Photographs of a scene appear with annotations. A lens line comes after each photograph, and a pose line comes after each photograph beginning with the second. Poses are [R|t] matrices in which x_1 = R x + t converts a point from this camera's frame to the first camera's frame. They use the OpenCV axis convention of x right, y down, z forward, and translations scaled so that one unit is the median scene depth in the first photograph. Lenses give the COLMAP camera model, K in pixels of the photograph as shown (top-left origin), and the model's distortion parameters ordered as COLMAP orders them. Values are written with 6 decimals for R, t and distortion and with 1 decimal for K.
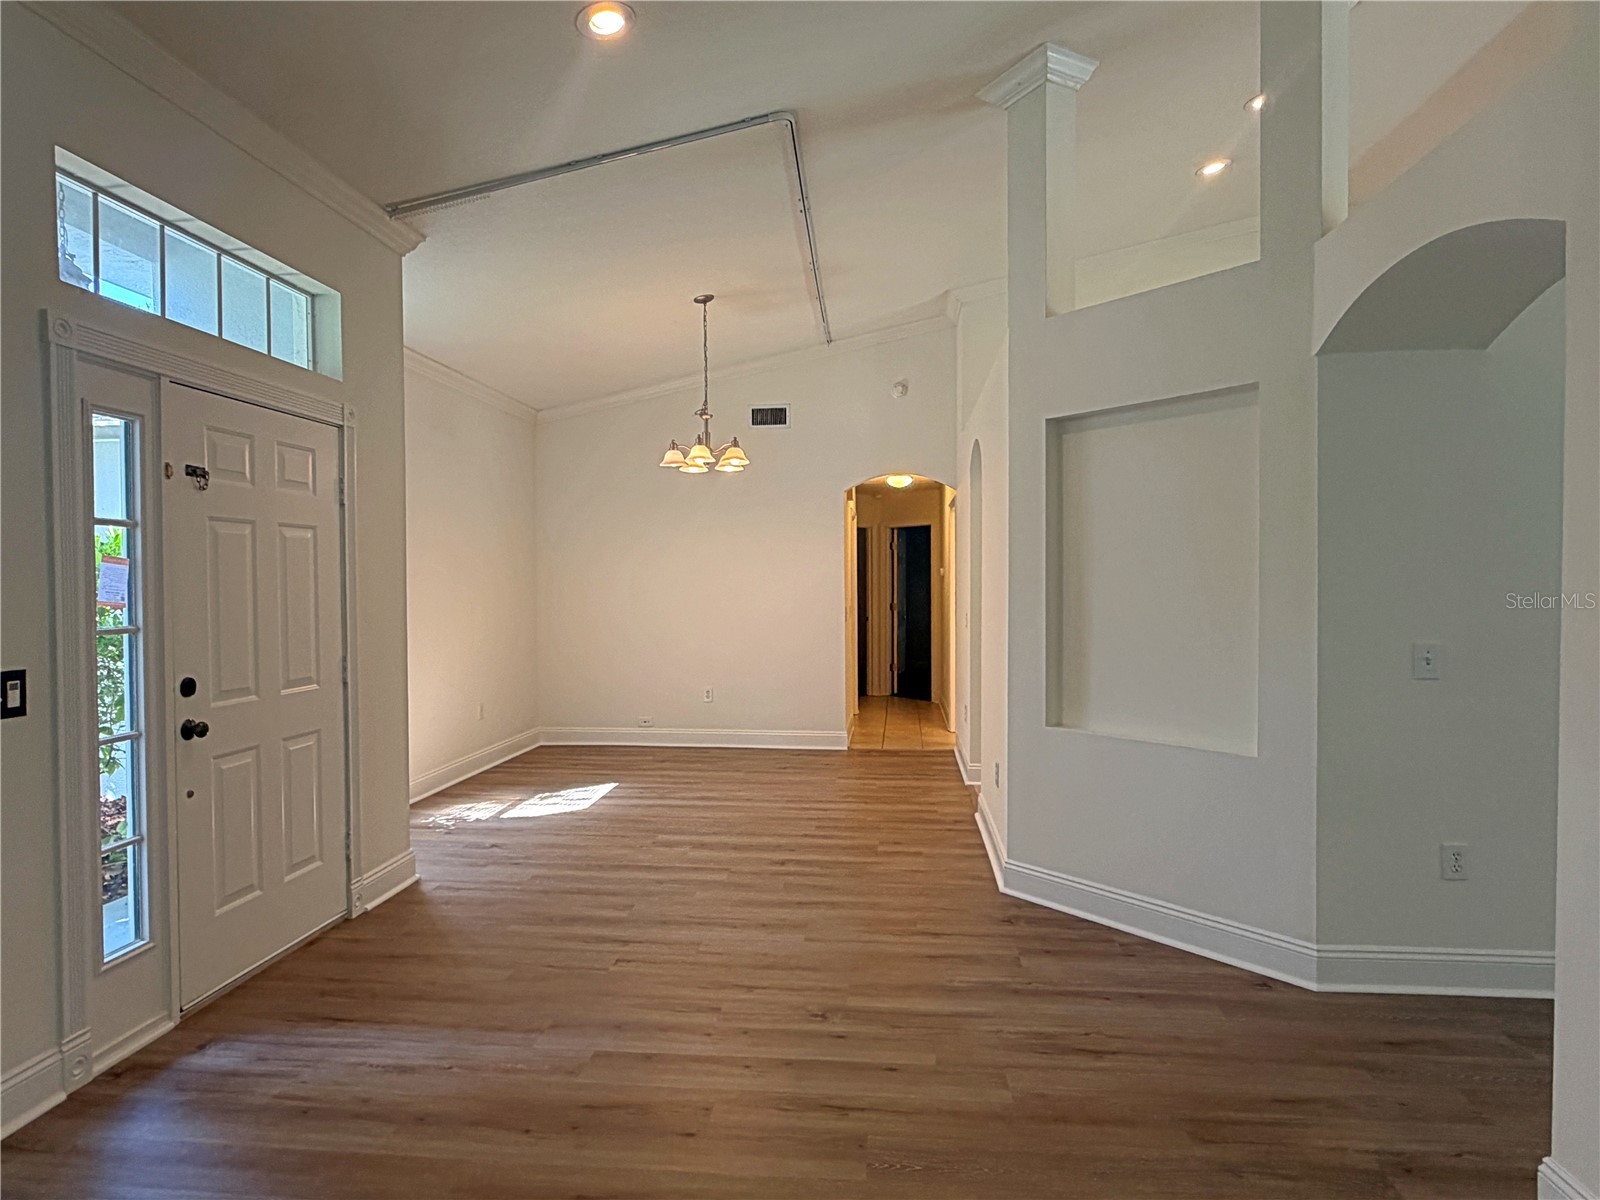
lens RADIAL K [[931.2, 0, 808.4], [0, 931.2, 609.0], [0, 0, 1]] dist [-0.001411, 0.001976]
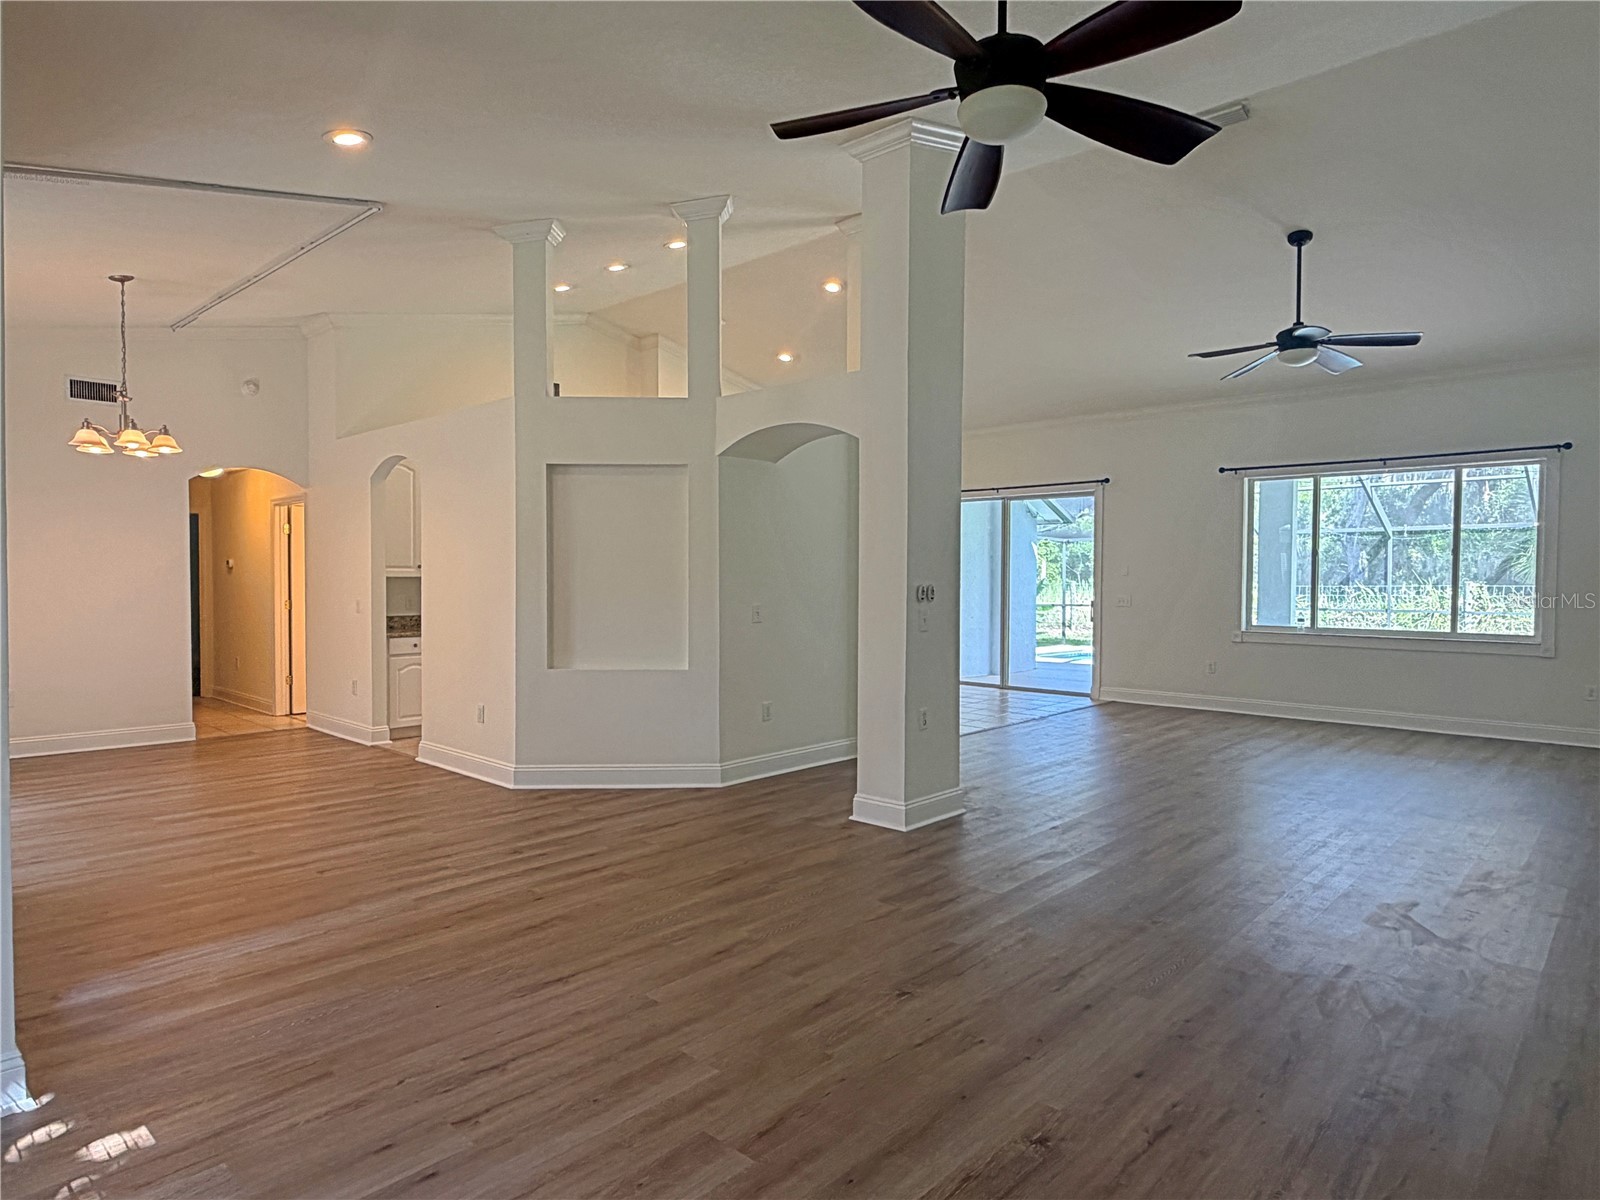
lens RADIAL K [[926.8, 0, 804.1], [0, 926.8, 597.7], [0, 0, 1]] dist [0.002678, 0.000911]
pose [[0.605536, -0.009812, 0.795757, -0.852912], [0.014281, 0.999897, 0.001462, 0.020018], [-0.795690, 0.010479, 0.605614, -0.290316]]
